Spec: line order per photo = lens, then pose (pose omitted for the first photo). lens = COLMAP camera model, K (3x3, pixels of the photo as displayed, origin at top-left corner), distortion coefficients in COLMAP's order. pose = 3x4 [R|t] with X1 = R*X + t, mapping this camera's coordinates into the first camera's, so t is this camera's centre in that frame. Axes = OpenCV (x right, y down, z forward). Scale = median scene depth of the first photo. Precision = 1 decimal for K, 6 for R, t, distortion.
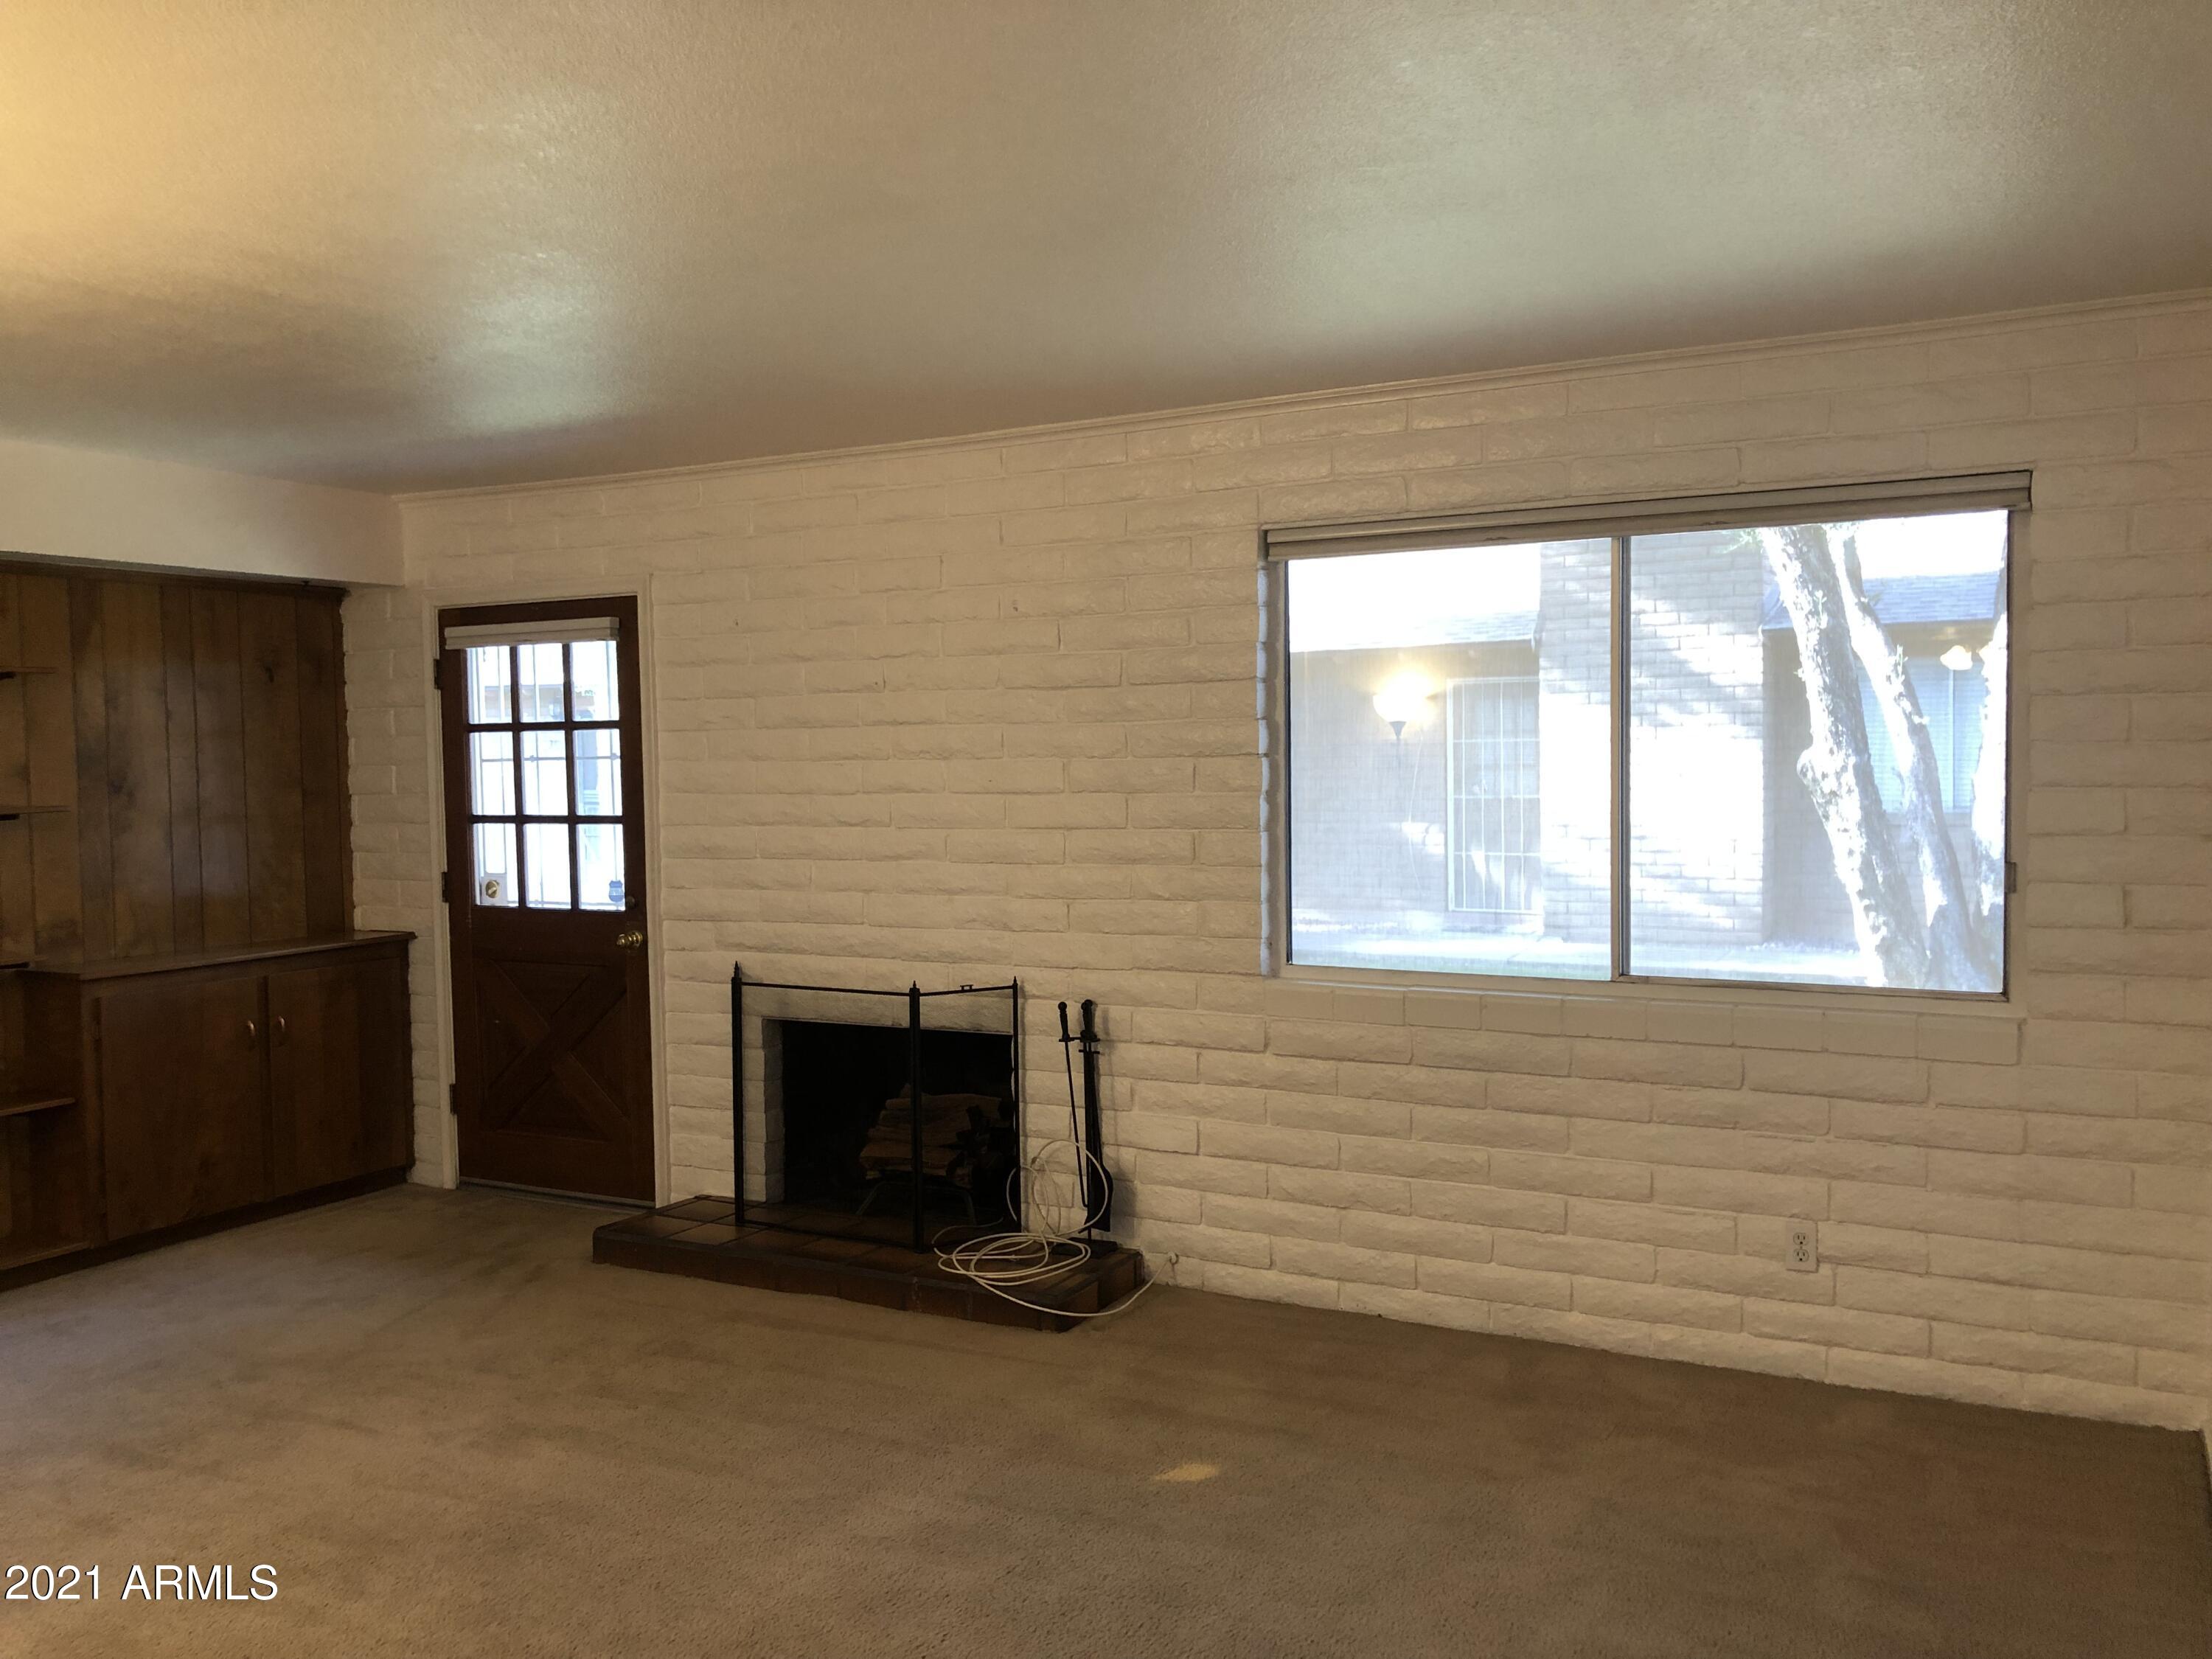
lens RADIAL K [[1823.8, 0, 1116.9], [0, 1823.8, 843.5], [0, 0, 1]] dist [0.091392, -0.178309]
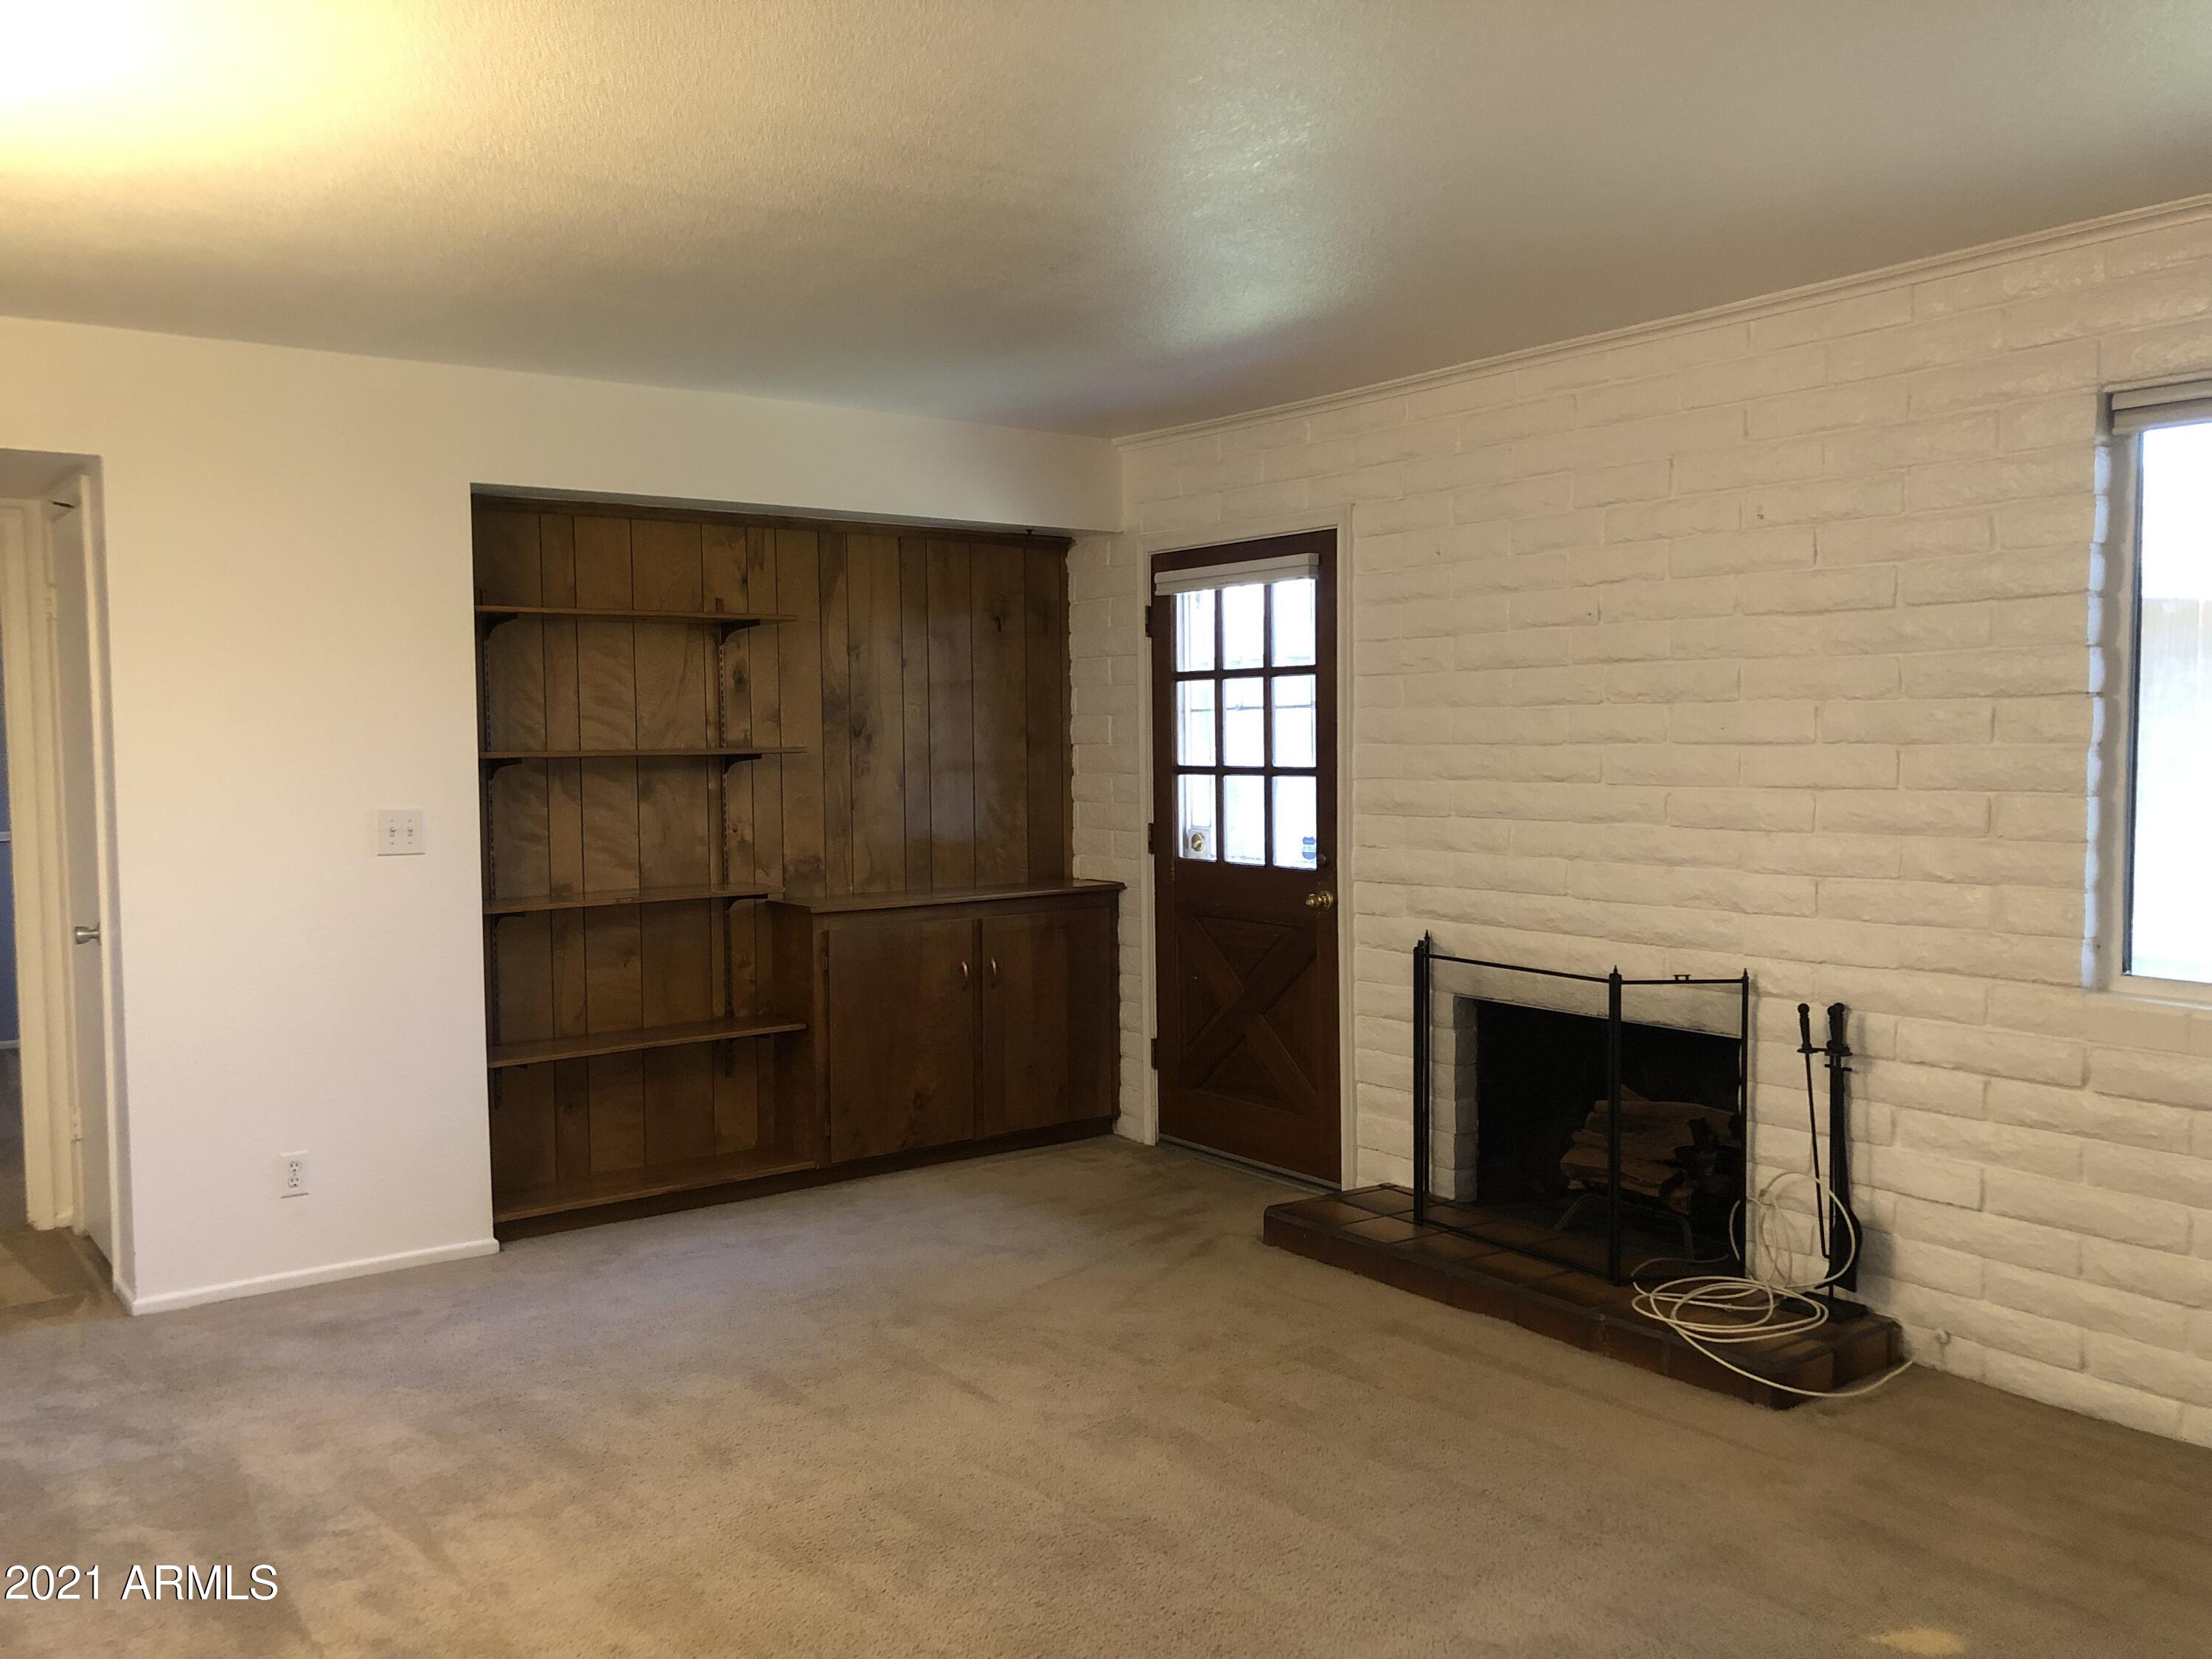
lens RADIAL K [[1804.2, 0, 1105.3], [0, 1804.2, 848.5], [0, 0, 1]] dist [-0.001858, -0.013695]
pose [[0.900372, 0.034876, -0.433722, 0.034428], [-0.026896, 0.999337, 0.024524, 0.007123], [0.434290, -0.010415, 0.900713, 0.145291]]
